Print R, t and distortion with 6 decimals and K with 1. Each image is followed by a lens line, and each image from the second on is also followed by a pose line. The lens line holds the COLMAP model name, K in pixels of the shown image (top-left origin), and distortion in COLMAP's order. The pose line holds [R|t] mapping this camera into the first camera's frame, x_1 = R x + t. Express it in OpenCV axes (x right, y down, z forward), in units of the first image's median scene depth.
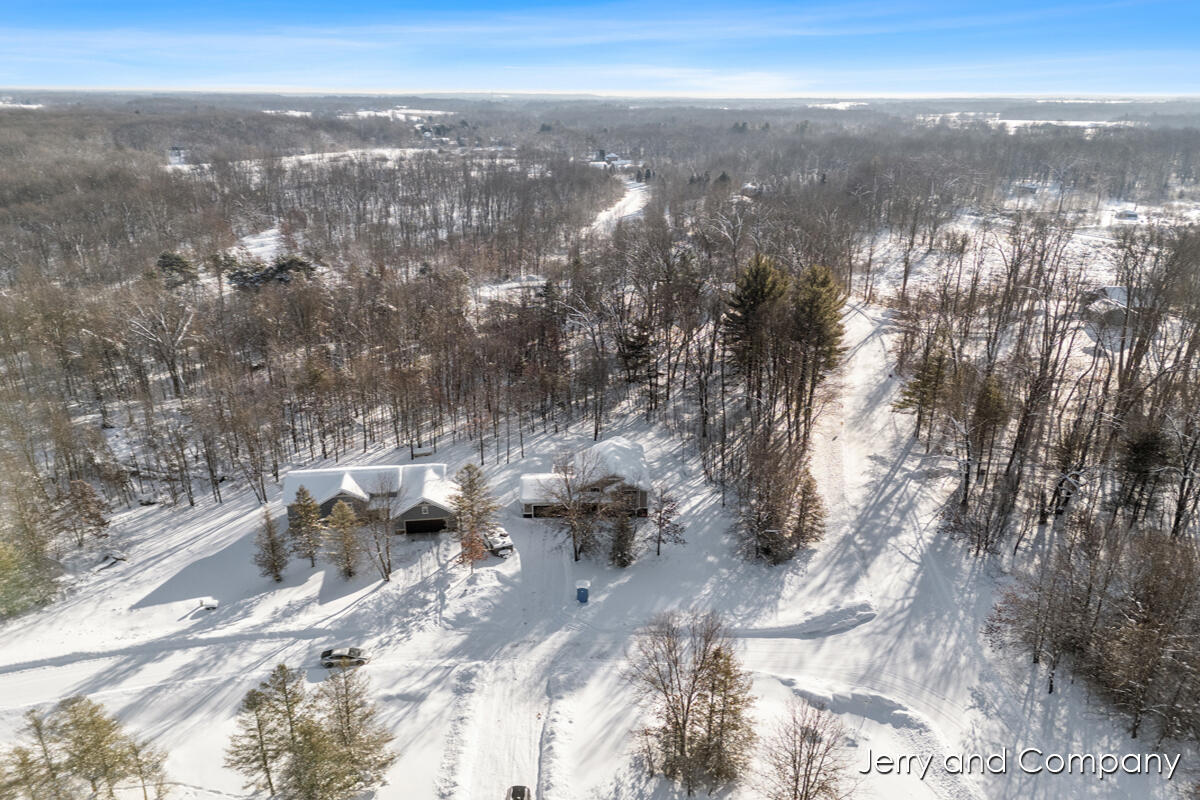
lens RADIAL K [[847.4, 0, 600.0], [0, 847.4, 400.0], [0, 0, 1]] dist [0.000453, -0.000848]
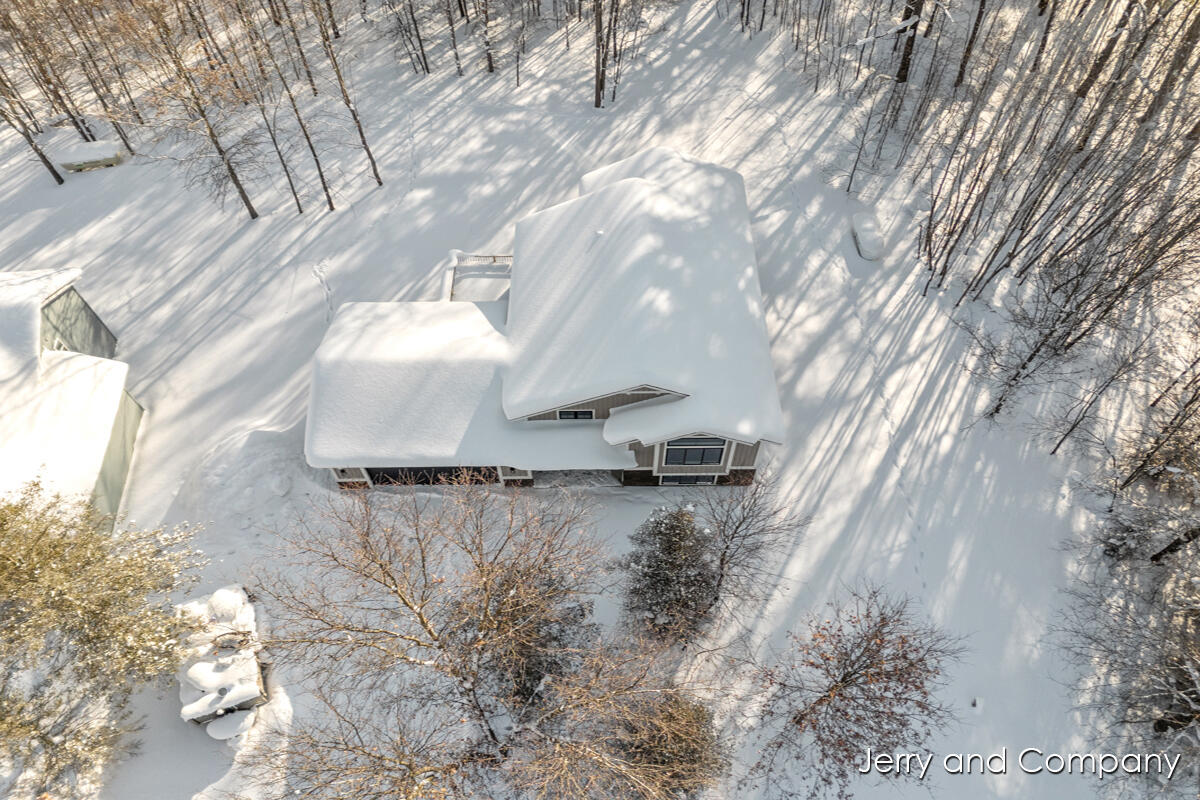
lens RADIAL K [[847.4, 0, 600.0], [0, 847.4, 400.0], [0, 0, 1]] dist [0.000453, -0.000848]
pose [[0.999072, 0.029619, -0.031271, 0.009985], [-0.007693, 0.837060, 0.547057, -0.047018], [0.042379, -0.546308, 0.836511, 0.683340]]
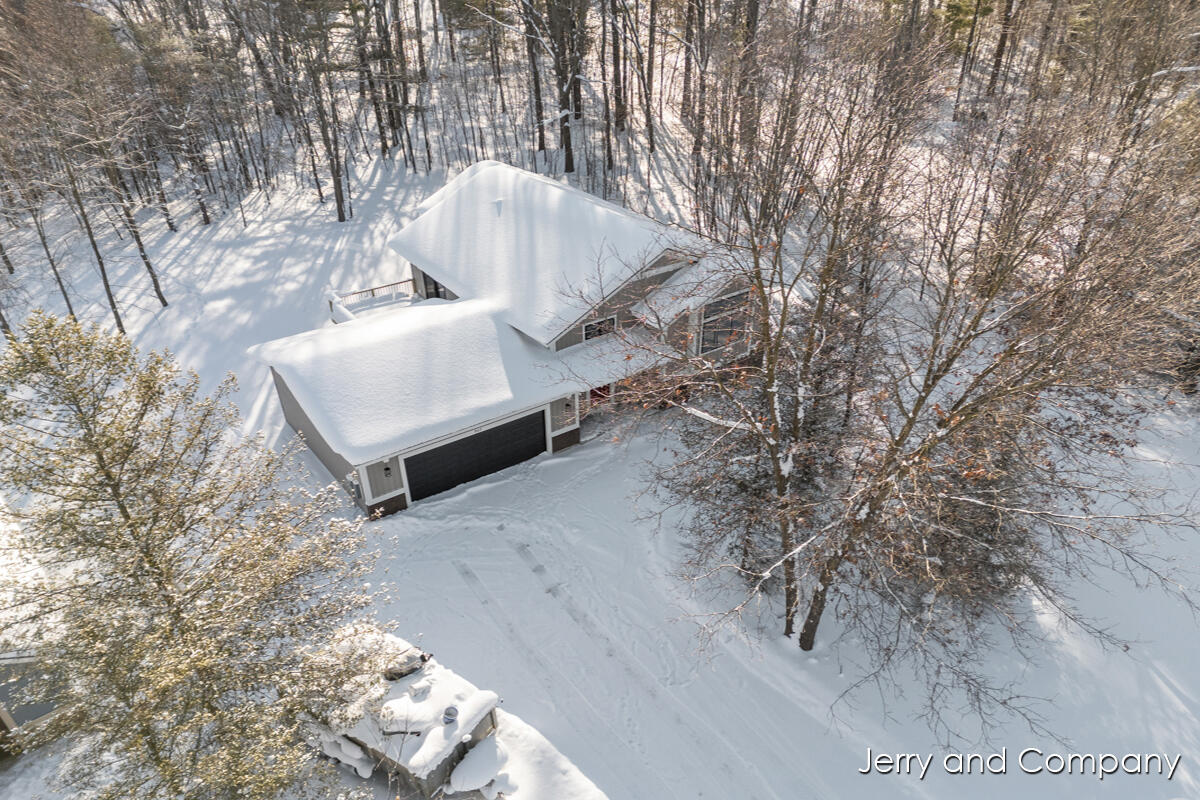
lens RADIAL K [[847.4, 0, 600.0], [0, 847.4, 400.0], [0, 0, 1]] dist [0.000453, -0.000848]
pose [[0.838089, -0.309987, 0.448904, -0.118175], [0.195909, 0.939000, 0.282663, 0.055042], [-0.509143, -0.148952, 0.847695, 0.700257]]
